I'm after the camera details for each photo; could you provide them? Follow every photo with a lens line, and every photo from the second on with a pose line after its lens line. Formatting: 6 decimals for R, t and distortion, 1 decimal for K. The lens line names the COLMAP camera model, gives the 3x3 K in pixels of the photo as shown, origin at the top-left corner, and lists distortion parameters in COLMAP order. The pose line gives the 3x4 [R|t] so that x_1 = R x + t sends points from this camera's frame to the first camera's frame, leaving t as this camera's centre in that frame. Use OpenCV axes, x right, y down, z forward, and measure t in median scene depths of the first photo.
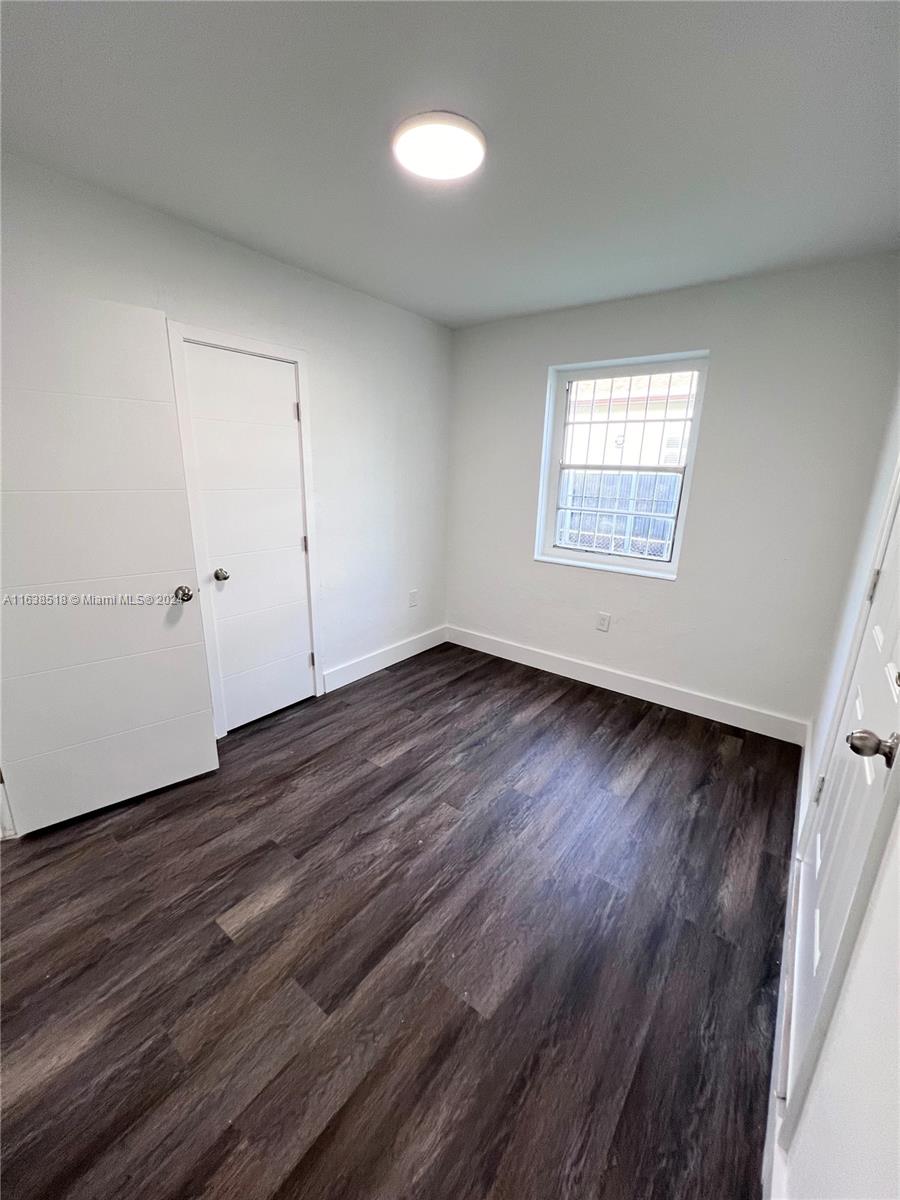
lens RADIAL K [[479.2, 0, 453.6], [0, 479.2, 598.7], [0, 0, 1]] dist [-0.000164, 0.000425]
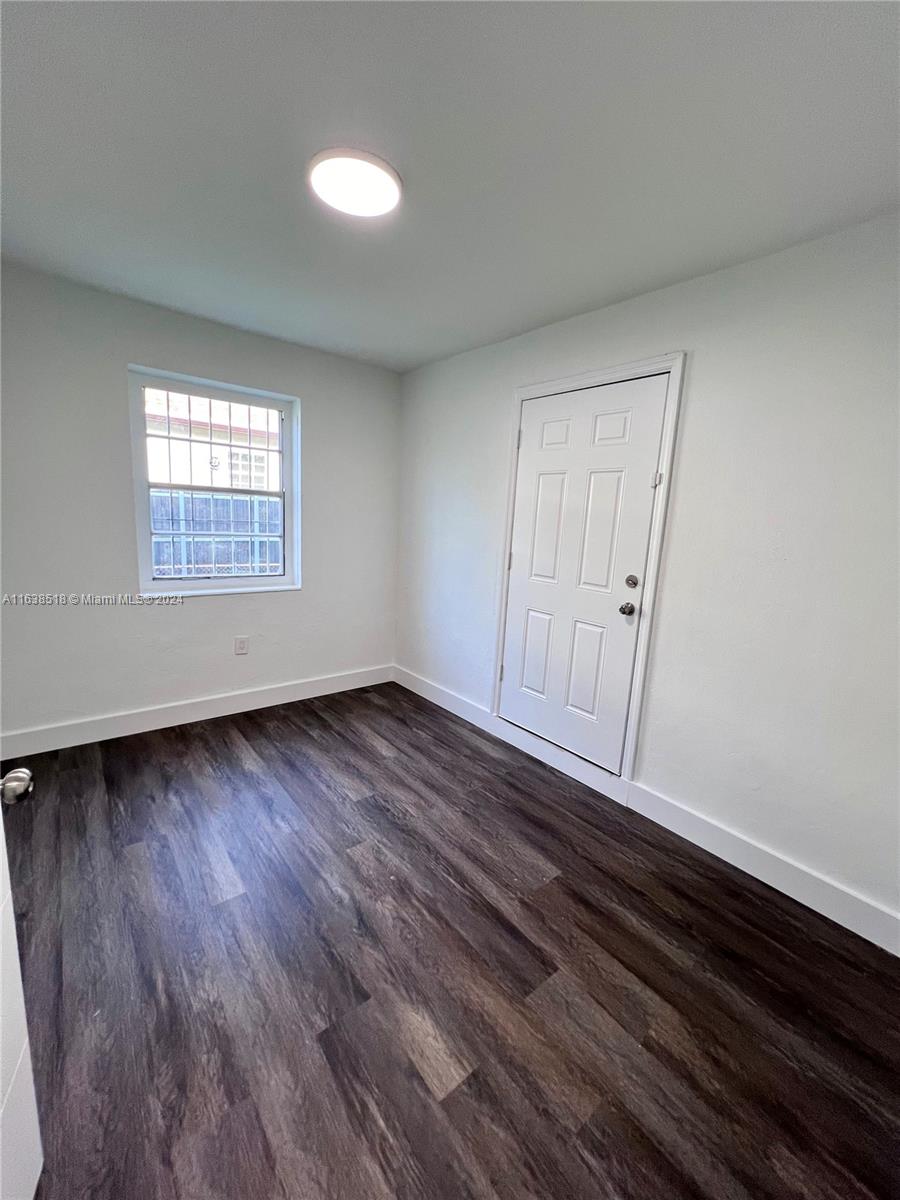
lens RADIAL K [[479.2, 0, 453.6], [0, 479.2, 598.7], [0, 0, 1]] dist [-0.000164, 0.000425]
pose [[0.234326, -0.181095, 0.955142, -0.815299], [0.210675, 0.968608, 0.131963, -0.131554], [-0.949056, 0.170302, 0.265122, 0.503072]]
